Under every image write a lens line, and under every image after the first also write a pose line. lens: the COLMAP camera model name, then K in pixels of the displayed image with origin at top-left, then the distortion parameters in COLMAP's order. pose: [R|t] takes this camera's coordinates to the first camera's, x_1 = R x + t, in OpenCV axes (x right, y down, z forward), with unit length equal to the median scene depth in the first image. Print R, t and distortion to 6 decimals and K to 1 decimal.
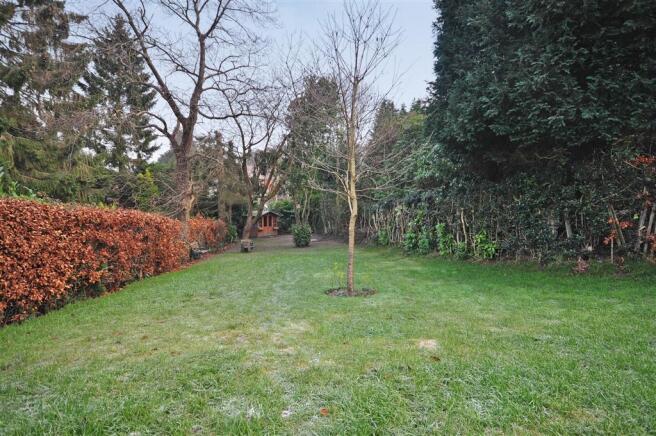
lens RADIAL K [[380.4, 0, 328.7], [0, 380.4, 218.0], [0, 0, 1]] dist [0.002171, 0.000186]
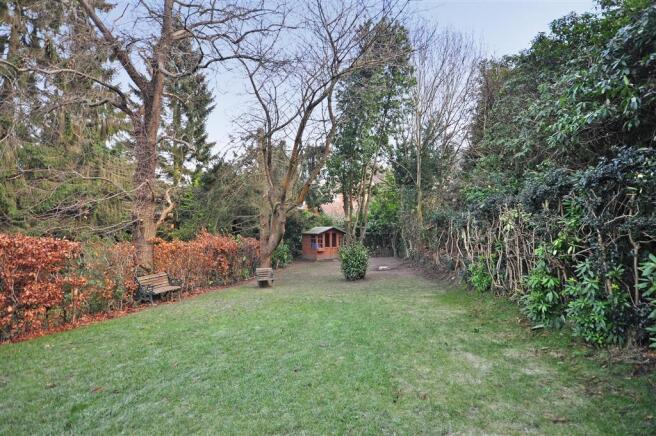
lens RADIAL K [[380.4, 0, 326.2], [0, 380.4, 216.7], [0, 0, 1]] dist [0.002171, 0.000186]
pose [[0.958927, -0.010775, -0.283448, 0.097724], [-0.003402, 0.998770, -0.049476, -0.001025], [0.283632, 0.048409, 0.957710, 0.476912]]
